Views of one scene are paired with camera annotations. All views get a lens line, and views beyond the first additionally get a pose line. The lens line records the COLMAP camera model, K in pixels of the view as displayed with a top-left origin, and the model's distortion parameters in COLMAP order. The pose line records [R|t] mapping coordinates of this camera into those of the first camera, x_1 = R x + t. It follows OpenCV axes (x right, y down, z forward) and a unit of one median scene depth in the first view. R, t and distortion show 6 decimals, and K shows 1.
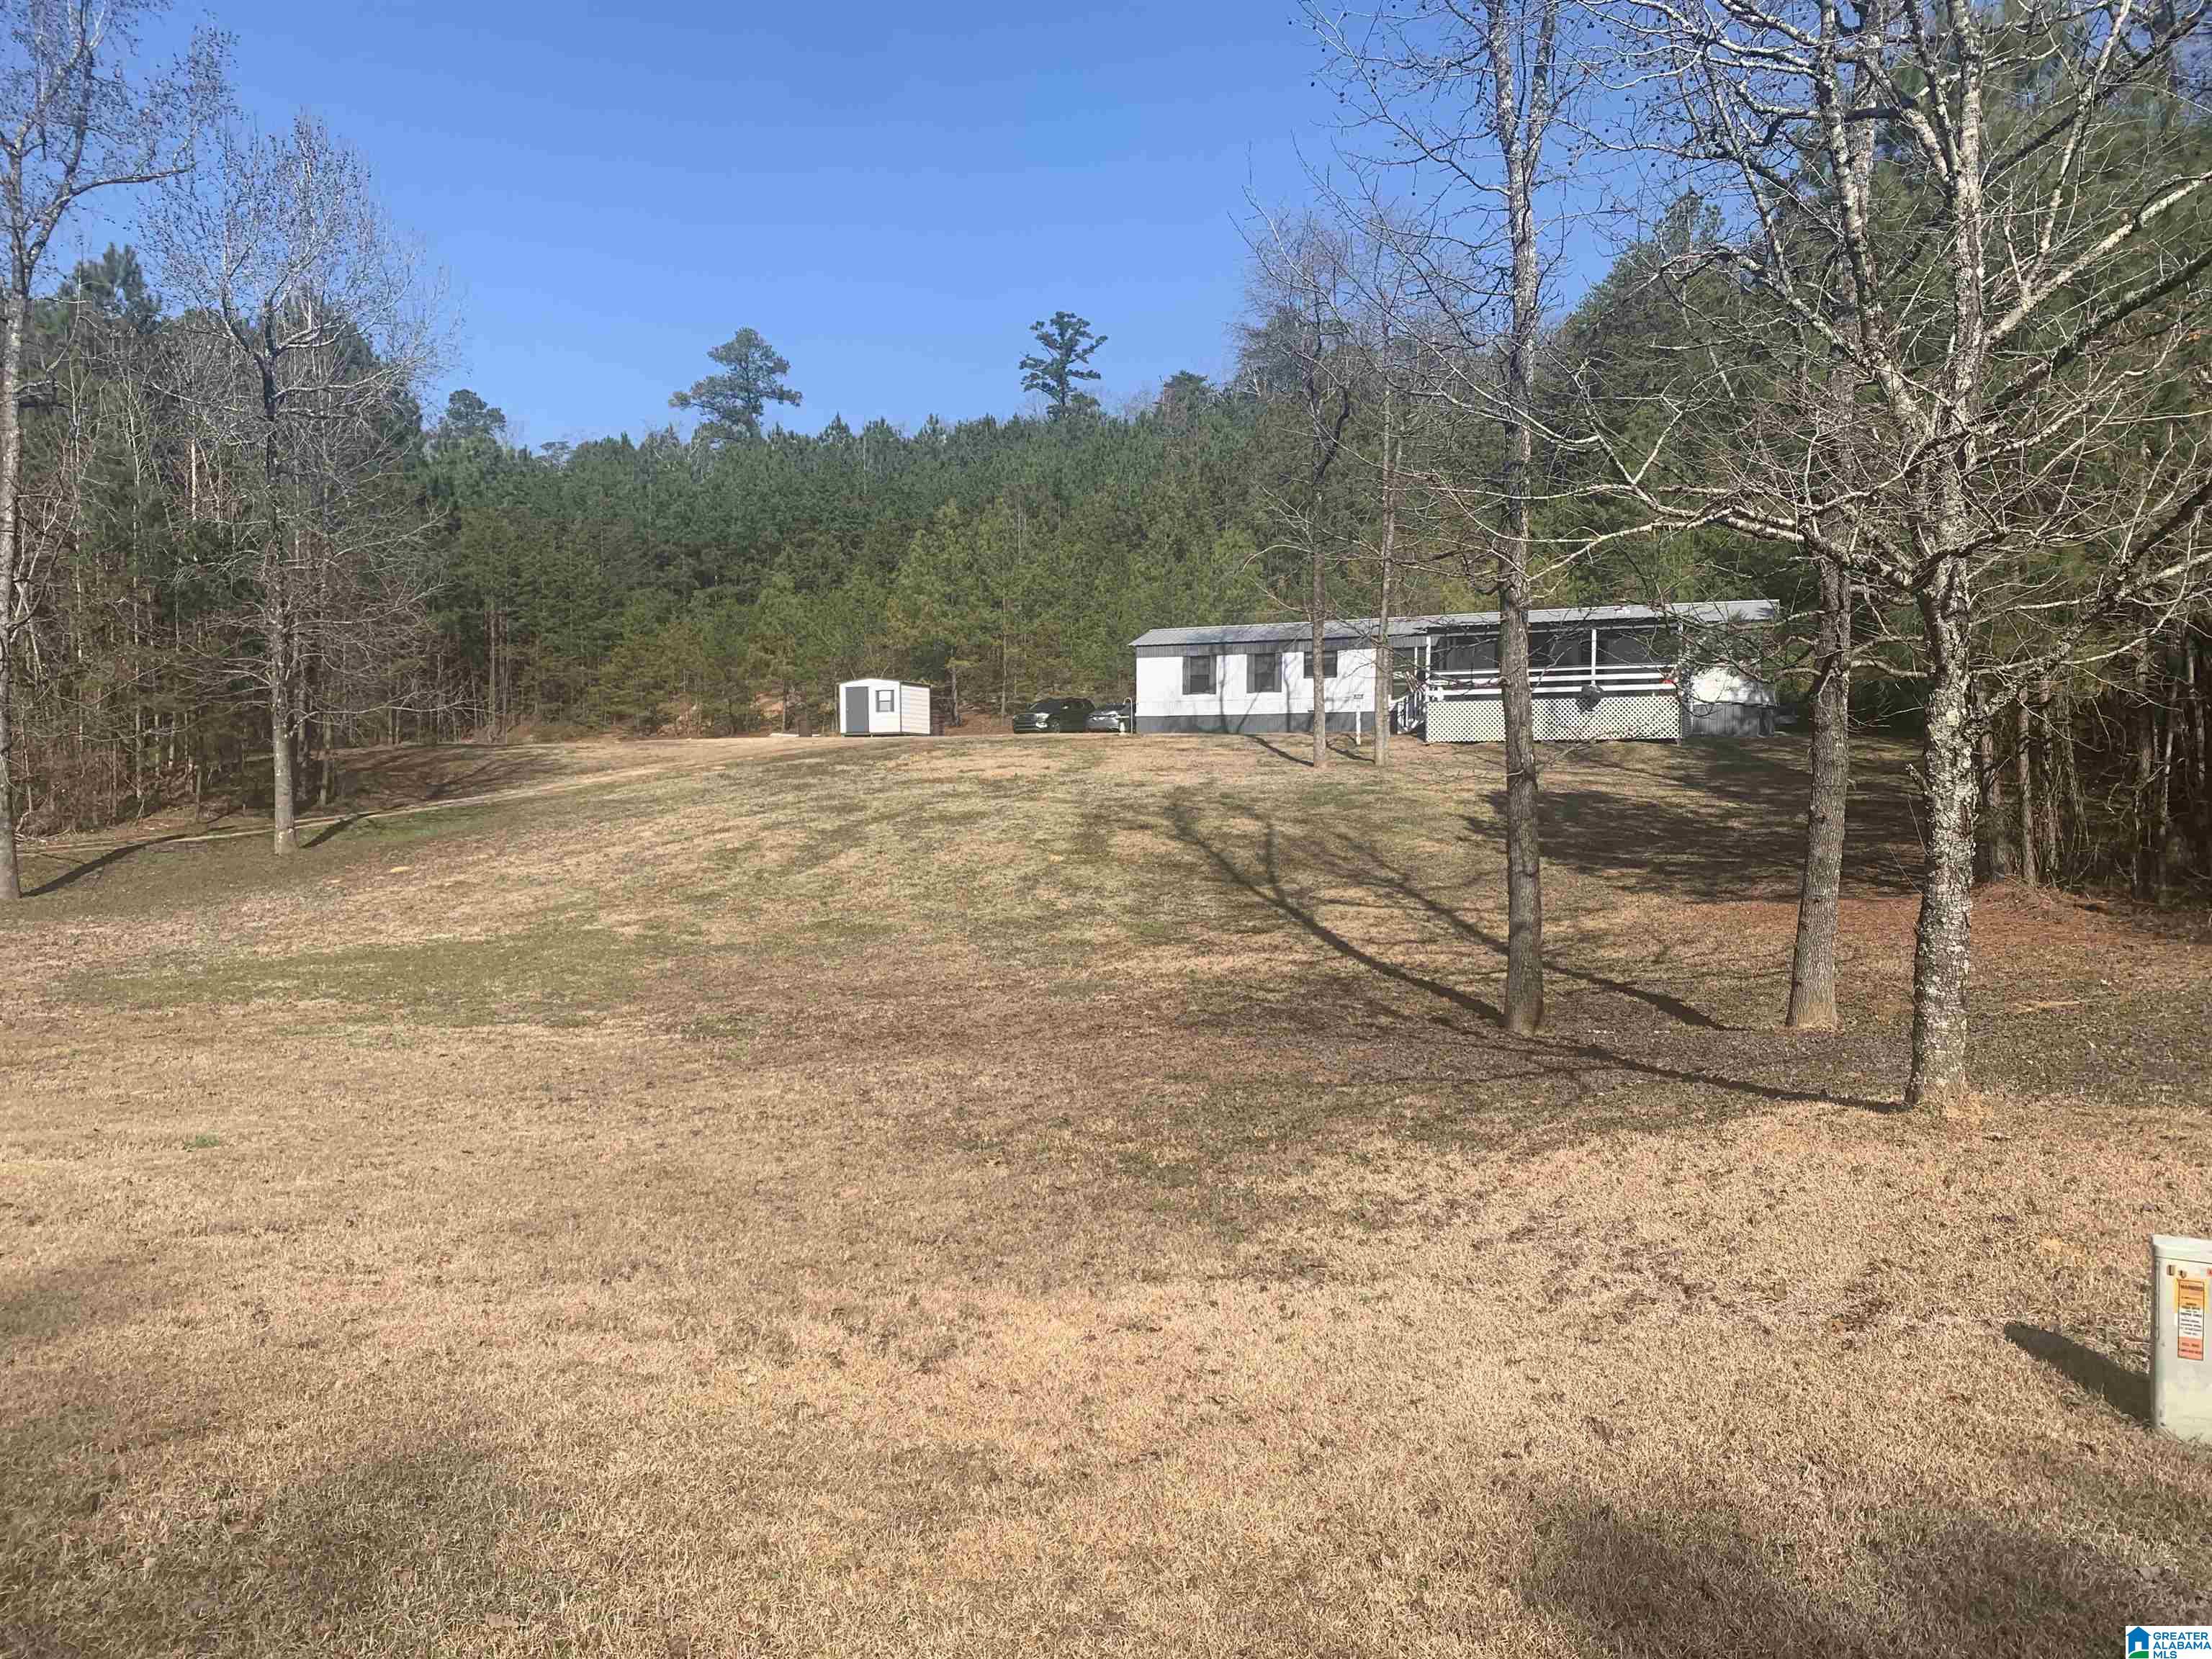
lens RADIAL K [[1701.1, 0, 1105.1], [0, 1701.1, 829.6], [0, 0, 1]] dist [0.058035, -0.007580]
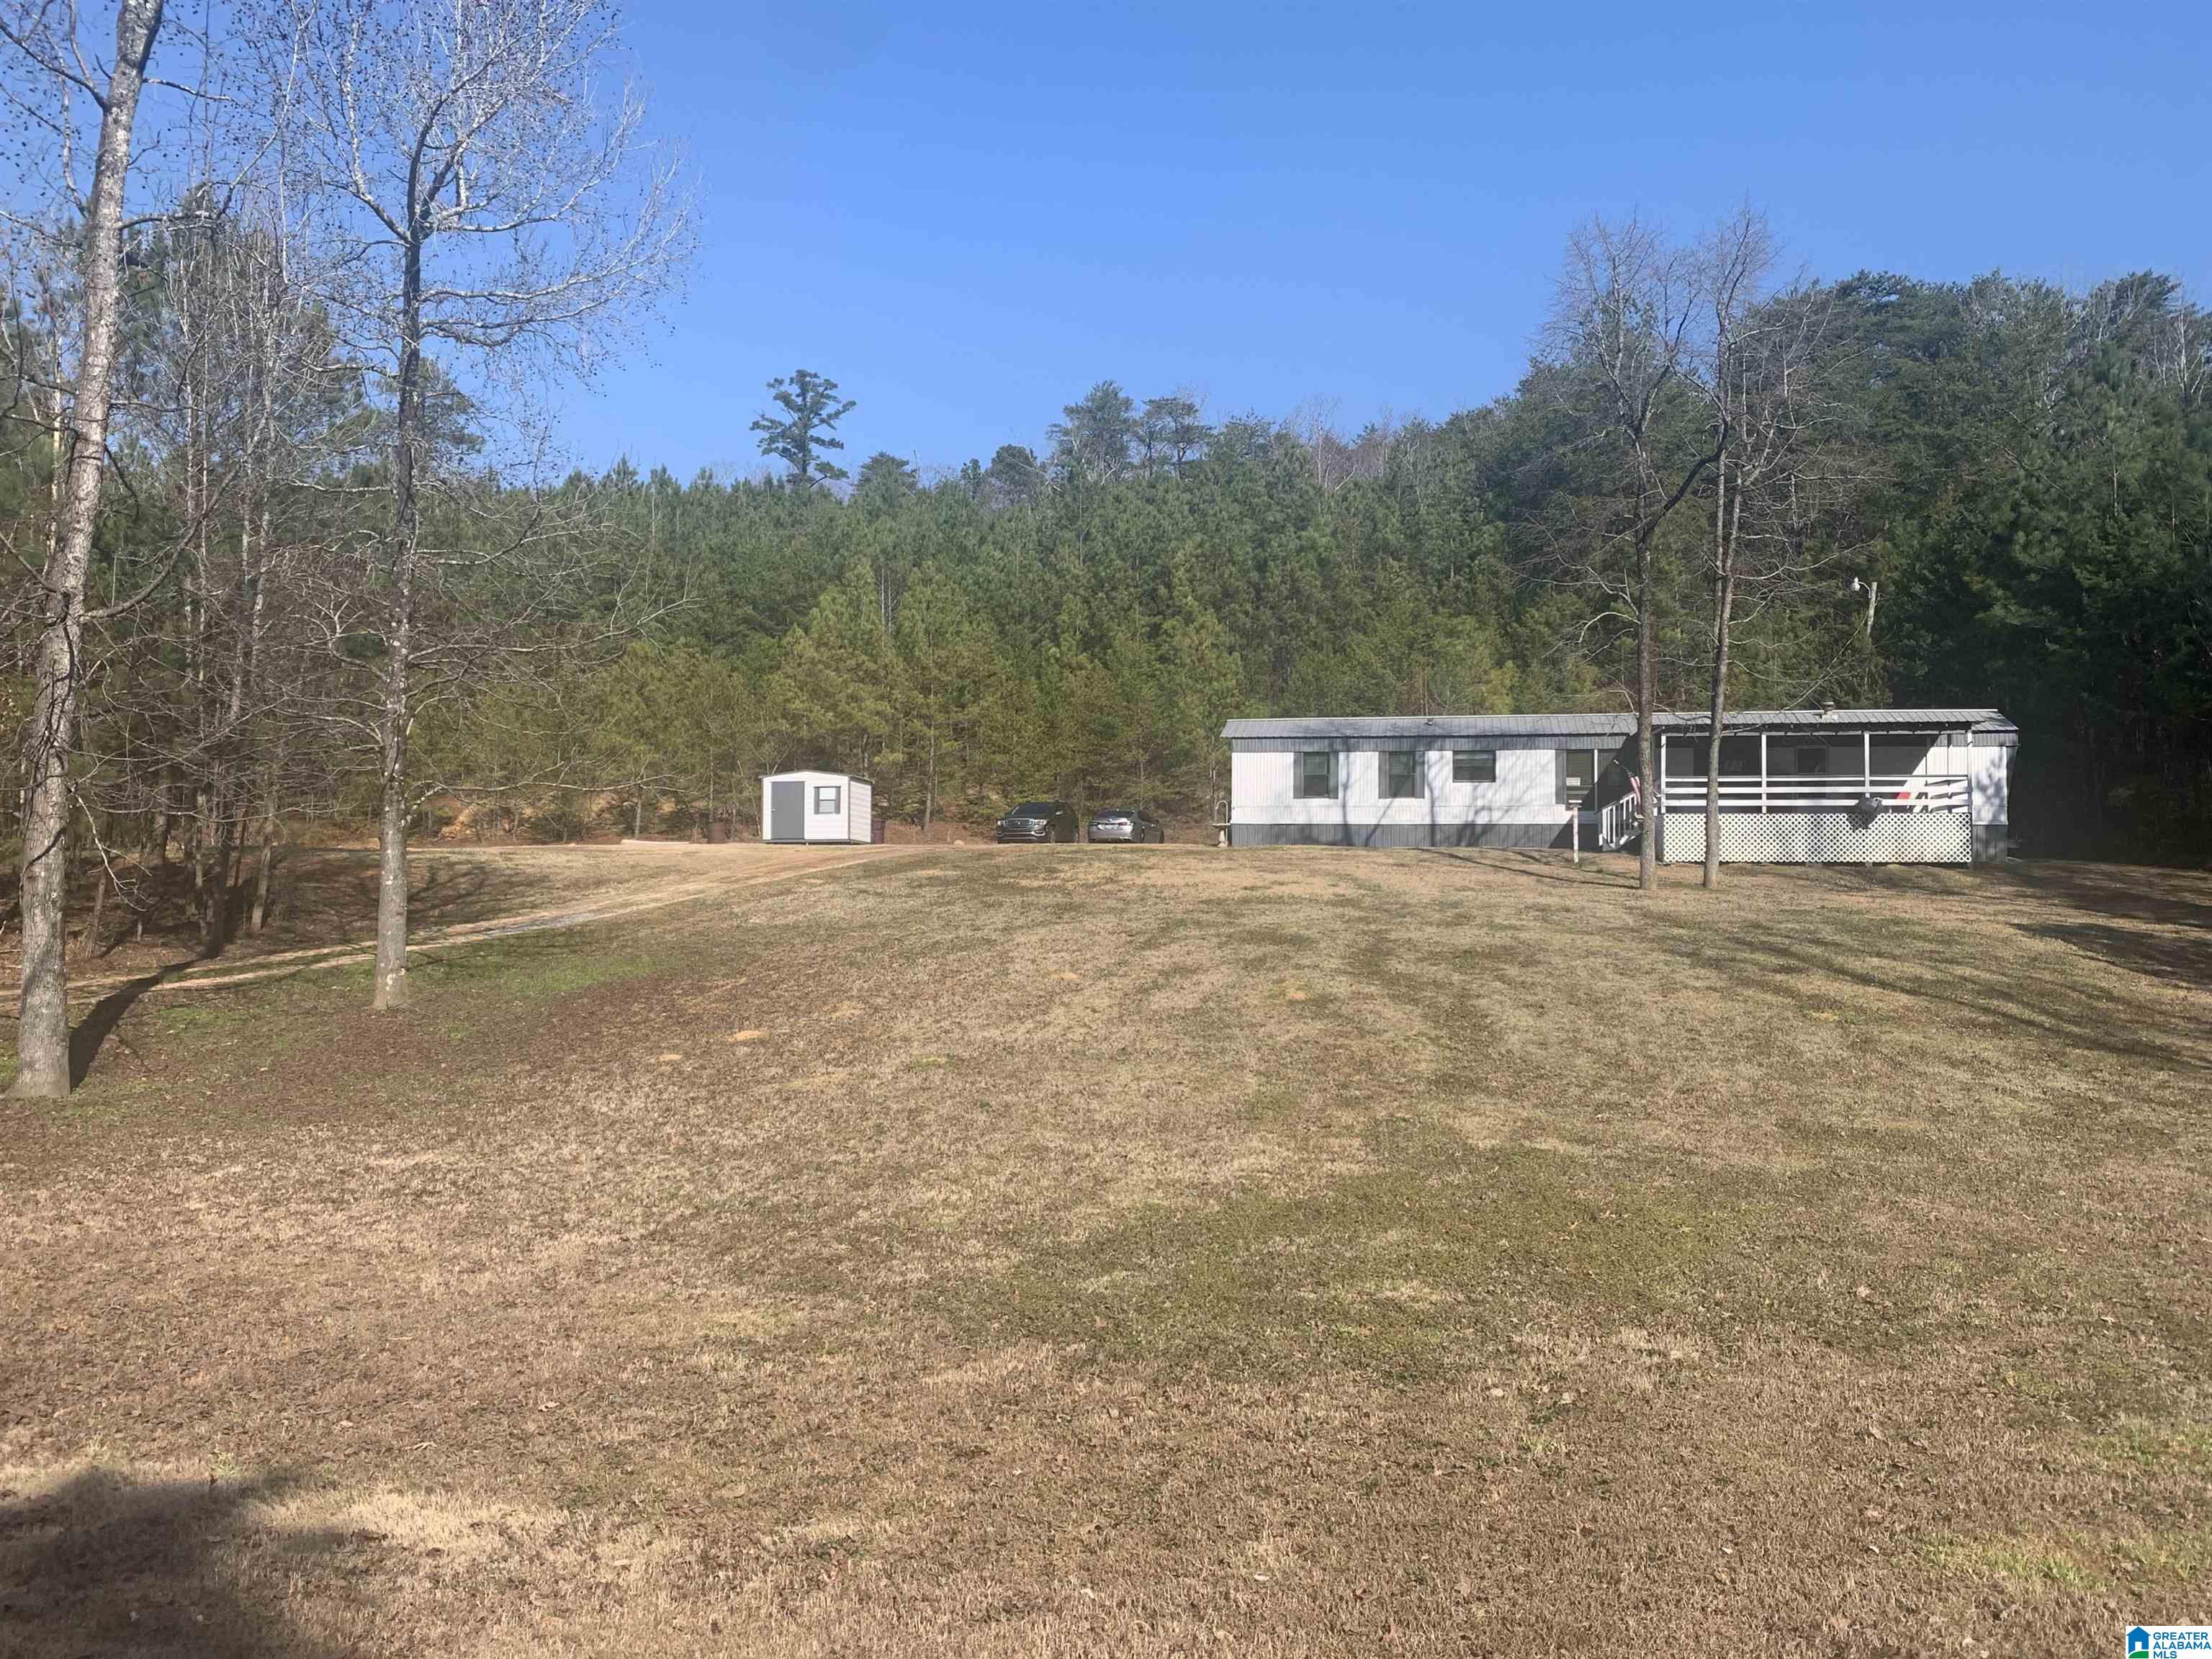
lens RADIAL K [[1791.3, 0, 1106.6], [0, 1791.3, 831.5], [0, 0, 1]] dist [0.013129, 0.005074]
pose [[0.963479, 0.020225, 0.267021, -0.267034], [-0.001543, 0.997547, -0.069989, -0.003321], [-0.267781, 0.067021, 0.961146, 0.196918]]
